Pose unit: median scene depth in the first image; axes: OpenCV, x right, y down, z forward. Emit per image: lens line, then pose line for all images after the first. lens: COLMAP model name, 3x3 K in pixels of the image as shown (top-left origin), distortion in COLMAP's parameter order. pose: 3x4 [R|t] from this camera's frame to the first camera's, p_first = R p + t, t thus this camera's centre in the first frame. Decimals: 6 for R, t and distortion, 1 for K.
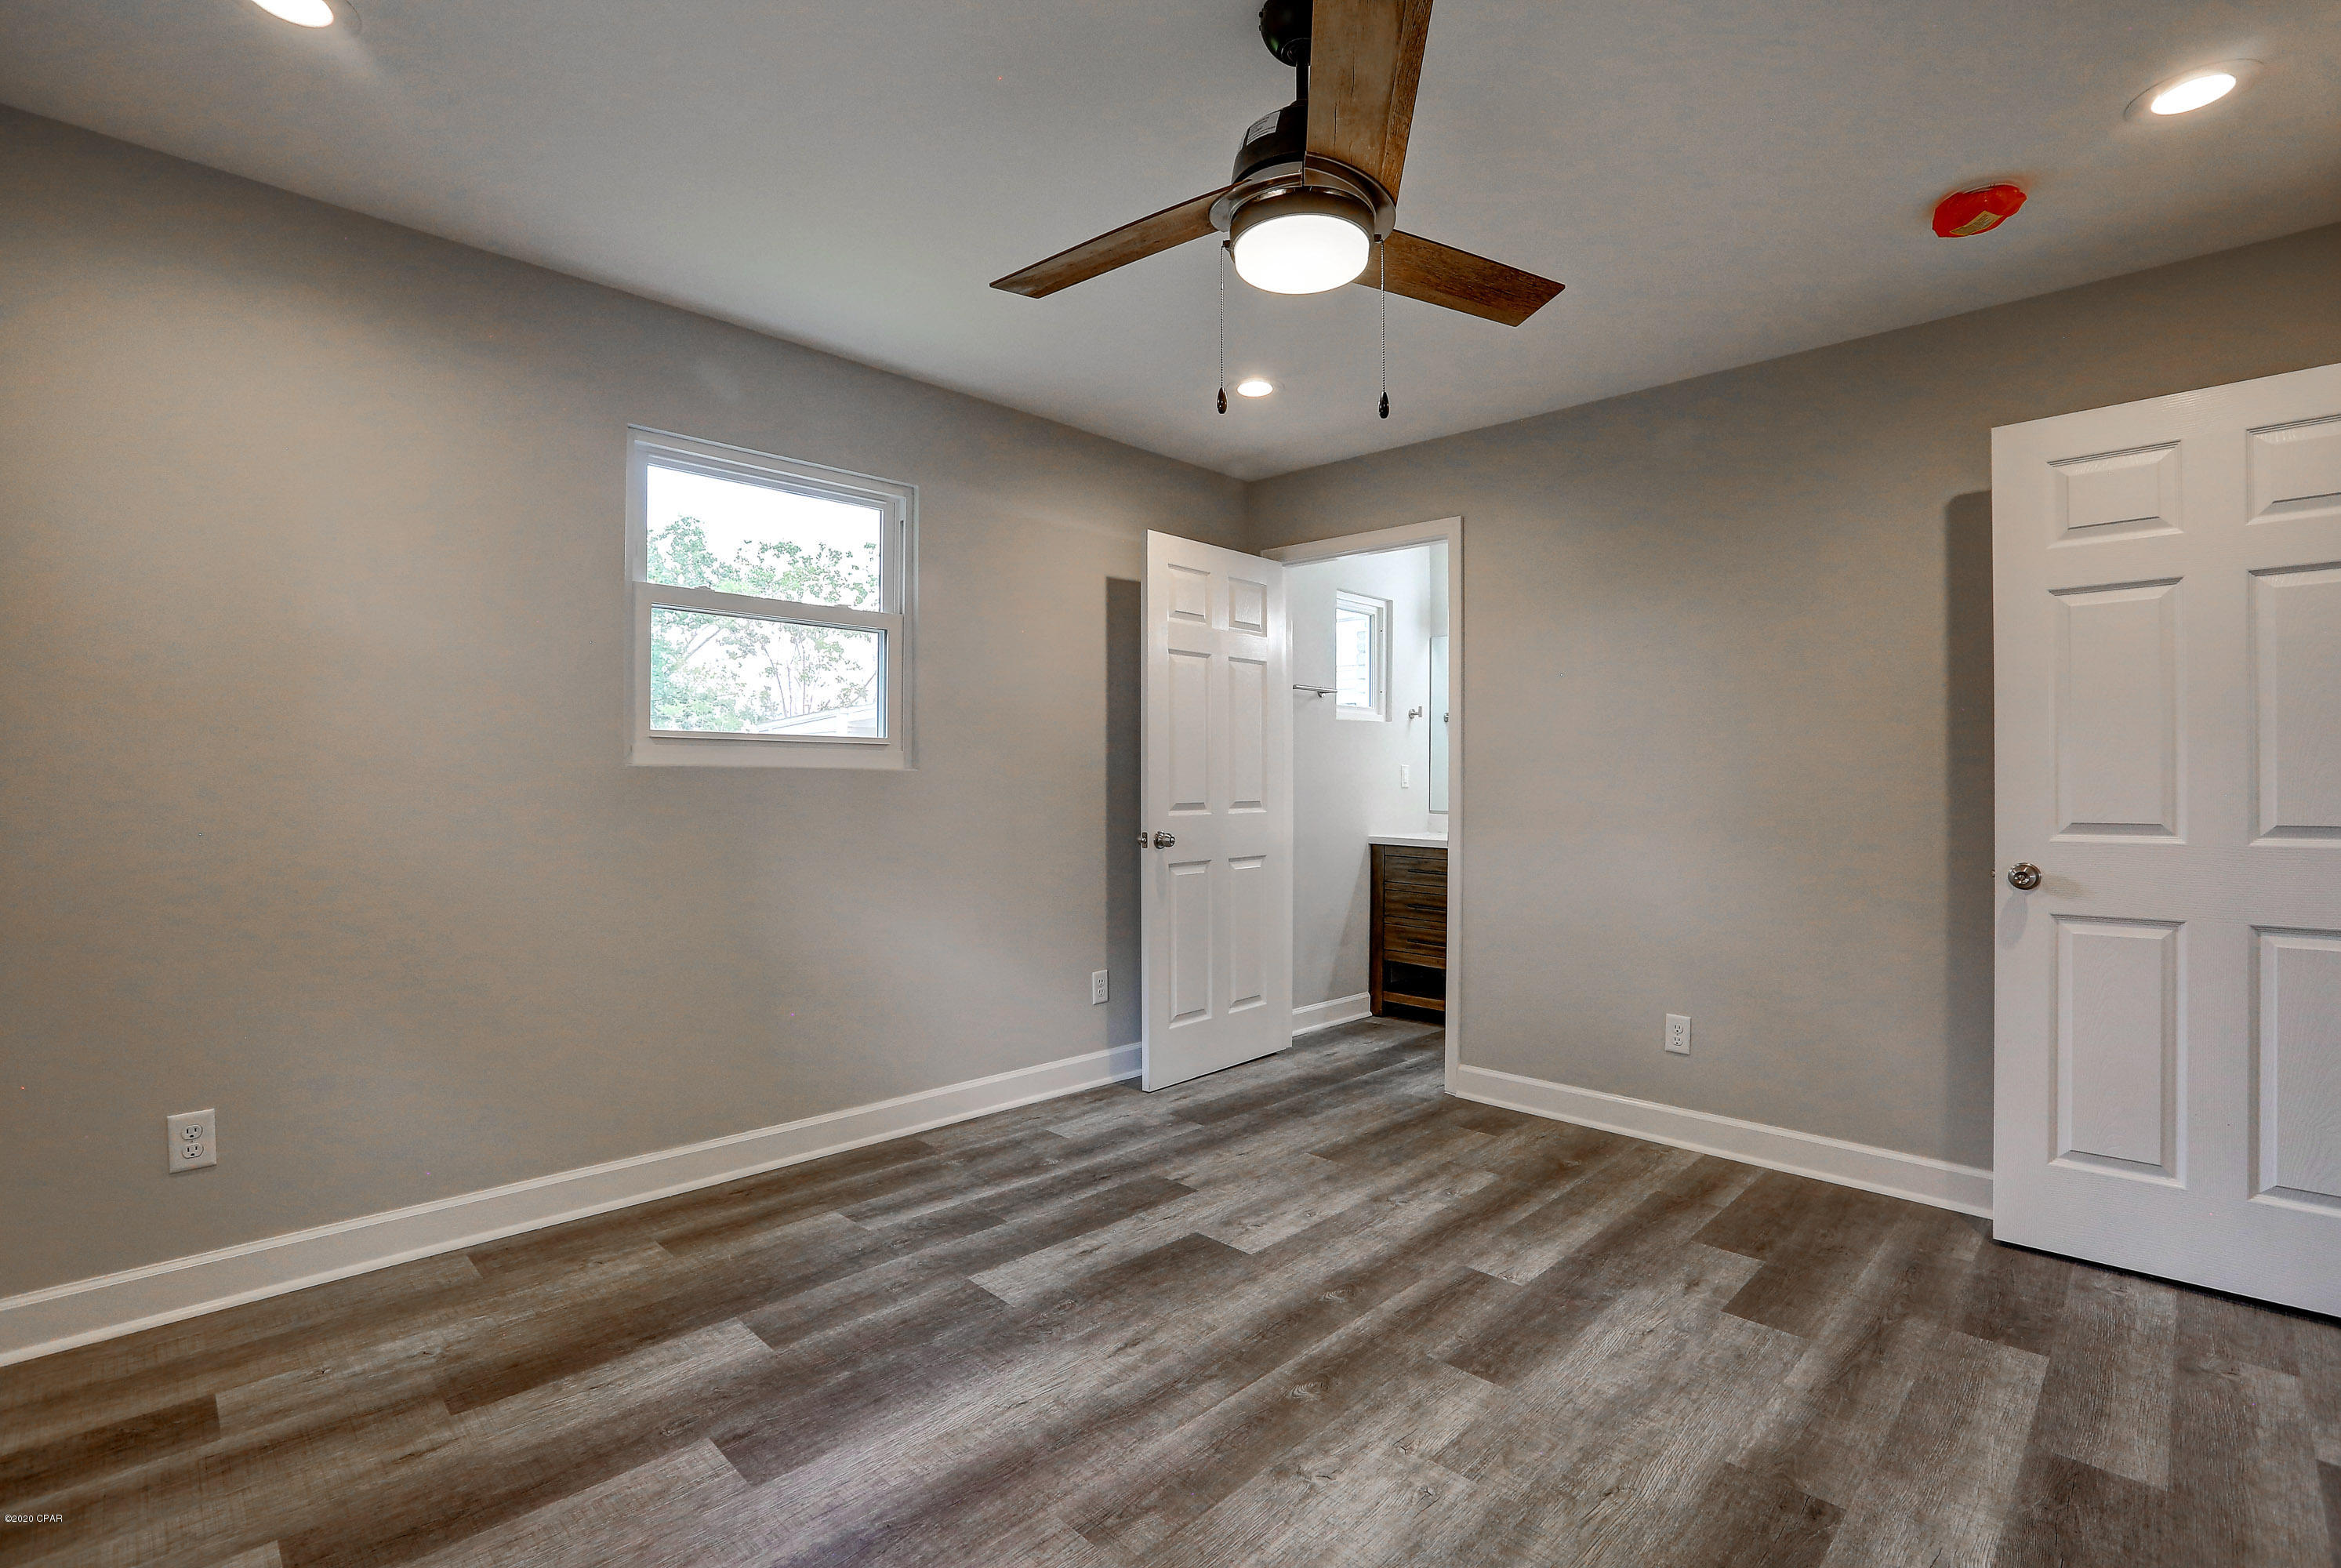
lens RADIAL K [[1068.5, 0, 1170.5], [0, 1068.5, 784.0], [0, 0, 1]] dist [-0.001836, -0.000256]
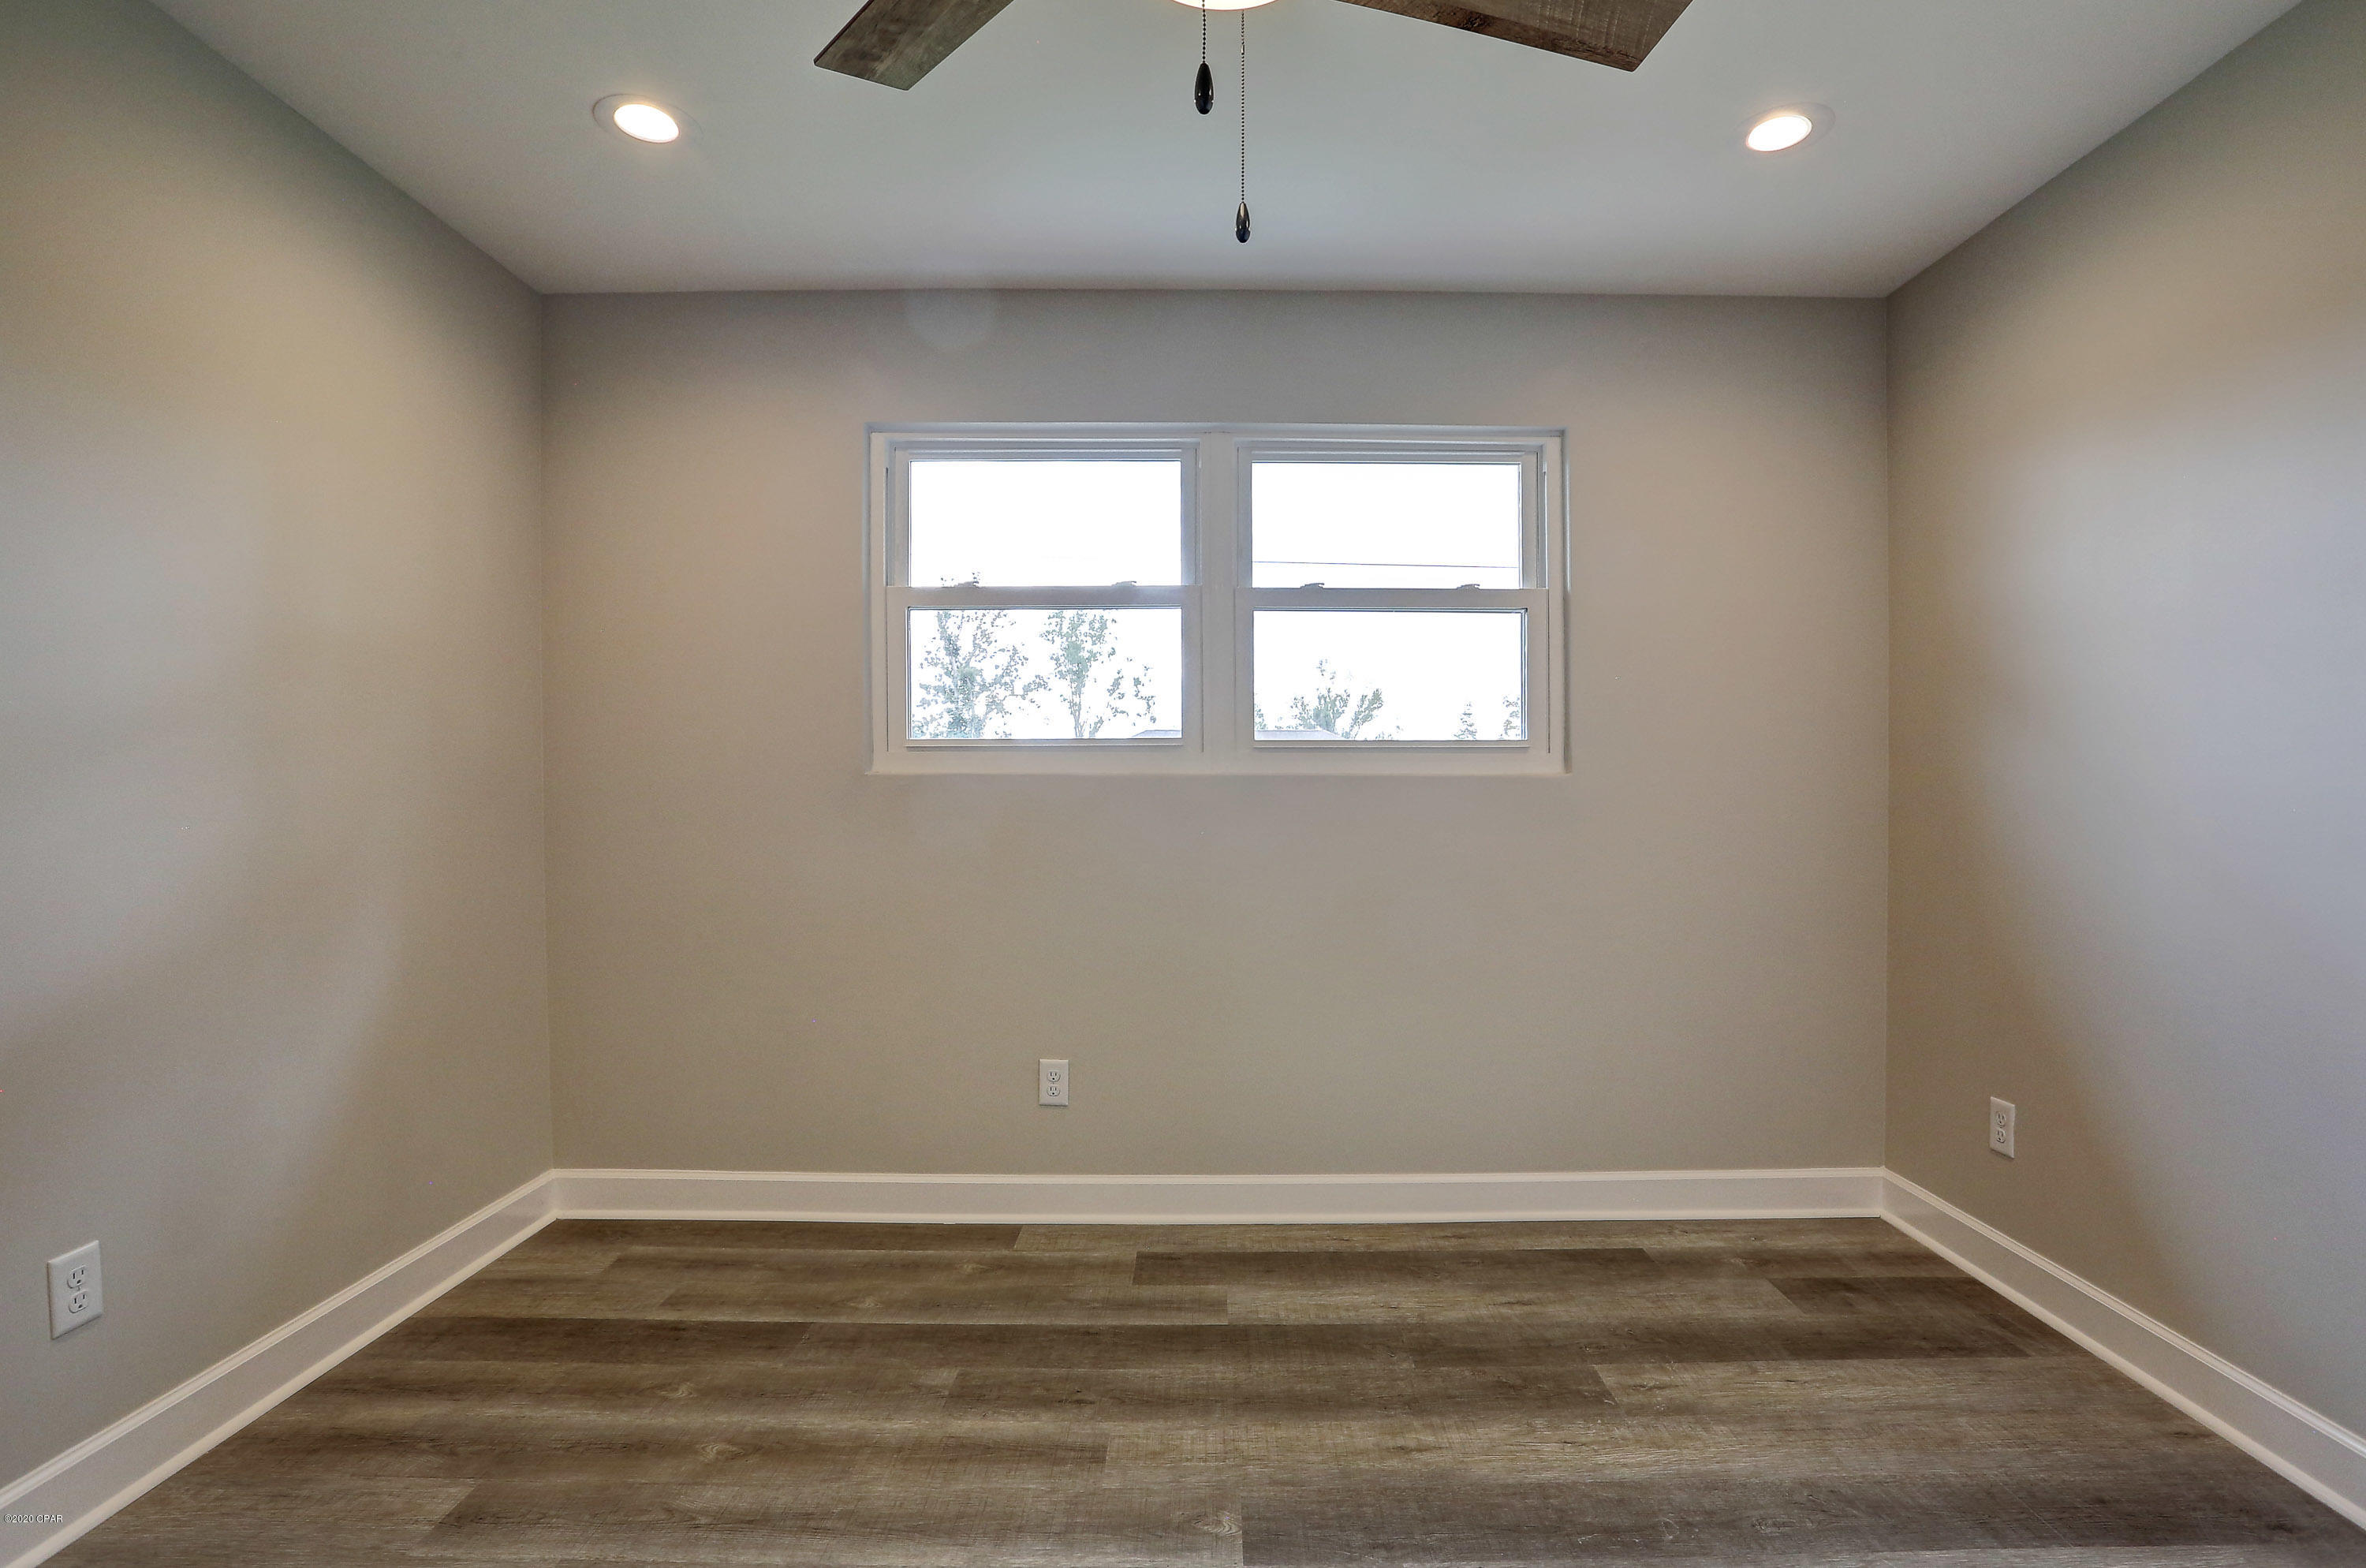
lens RADIAL K [[1156.3, 0, 1189.1], [0, 1156.3, 812.8], [0, 0, 1]] dist [-0.021742, -0.000021]
pose [[0.710532, 0.002966, -0.703659, 0.209383], [0.007327, 0.999906, 0.011613, 0.003224], [0.703627, -0.013408, 0.710443, 0.209214]]
